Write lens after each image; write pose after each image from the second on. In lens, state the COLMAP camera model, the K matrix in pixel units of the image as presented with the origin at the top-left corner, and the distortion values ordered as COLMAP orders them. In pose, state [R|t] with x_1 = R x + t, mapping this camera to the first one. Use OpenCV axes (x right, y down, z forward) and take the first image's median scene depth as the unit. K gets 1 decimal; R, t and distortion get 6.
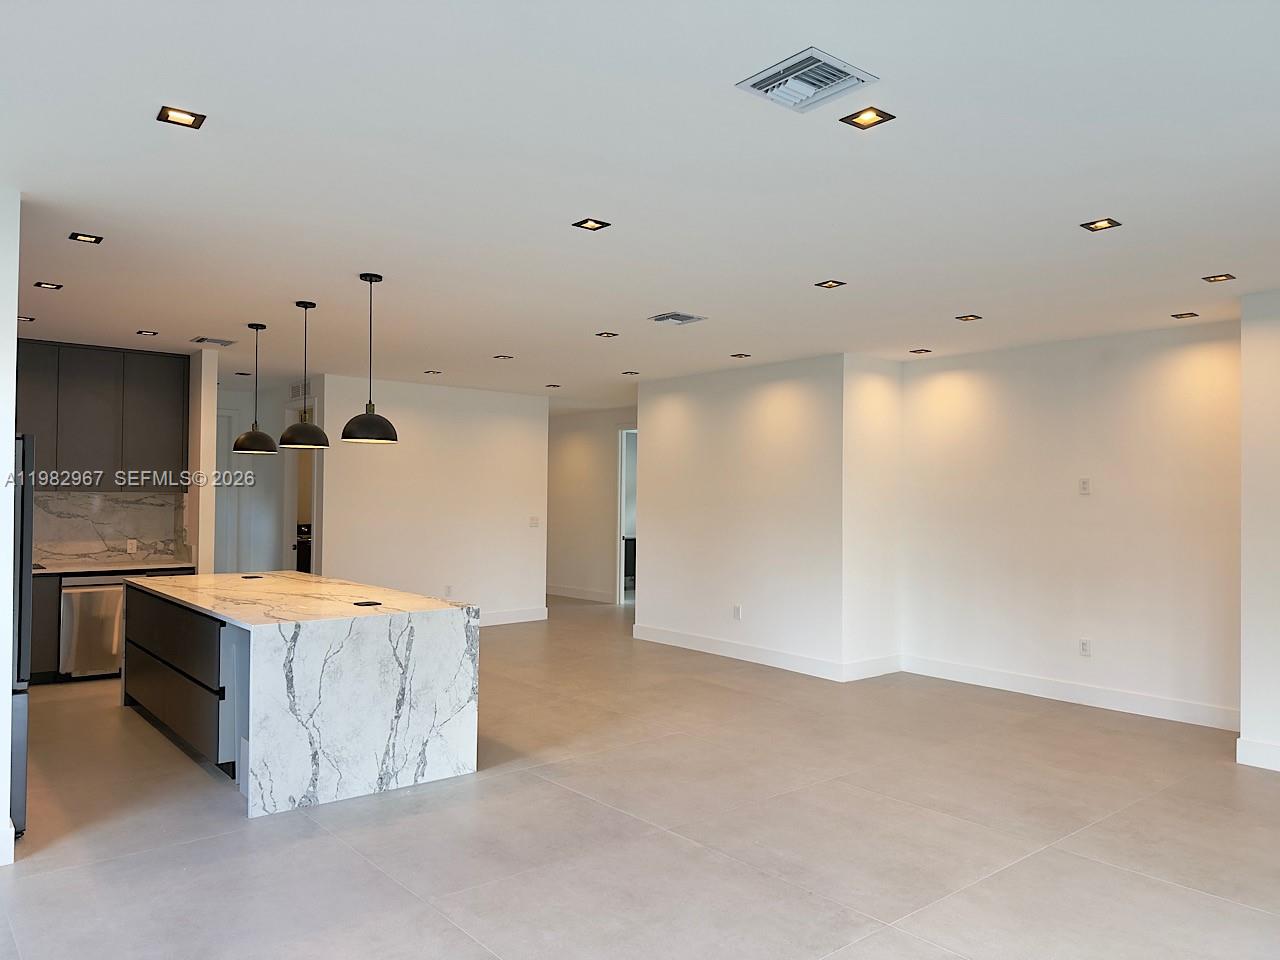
lens RADIAL K [[897.7, 0, 644.5], [0, 897.7, 485.2], [0, 0, 1]] dist [0.059850, -0.073209]
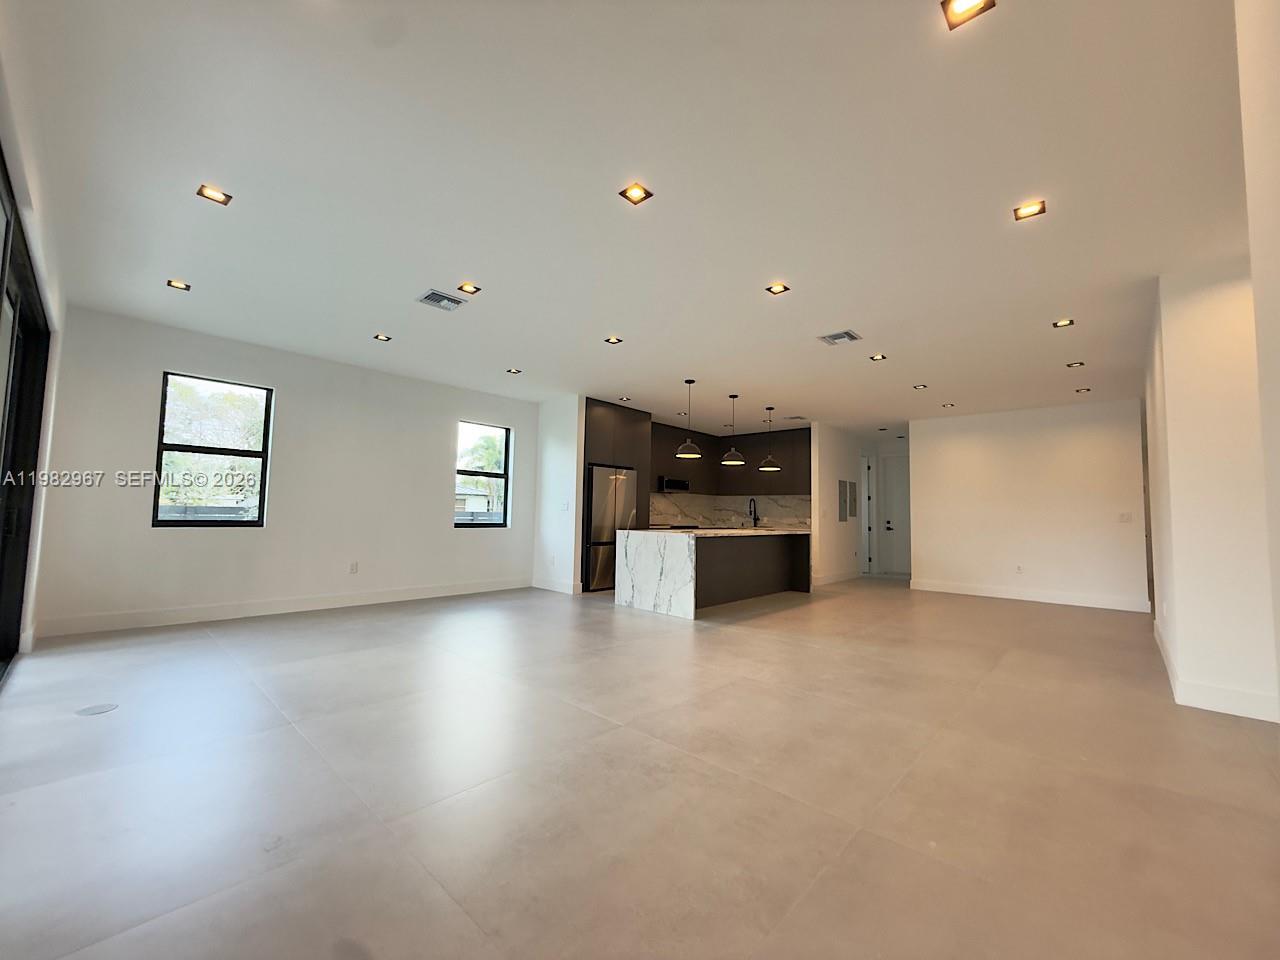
lens RADIAL K [[516.3, 0, 637.6], [0, 516.3, 478.5], [0, 0, 1]] dist [-0.003680, 0.000576]
pose [[0.112863, -0.077014, -0.990621, 0.919958], [-0.009324, 0.996866, -0.078561, 0.104442], [0.993567, 0.018103, 0.111792, 0.756758]]
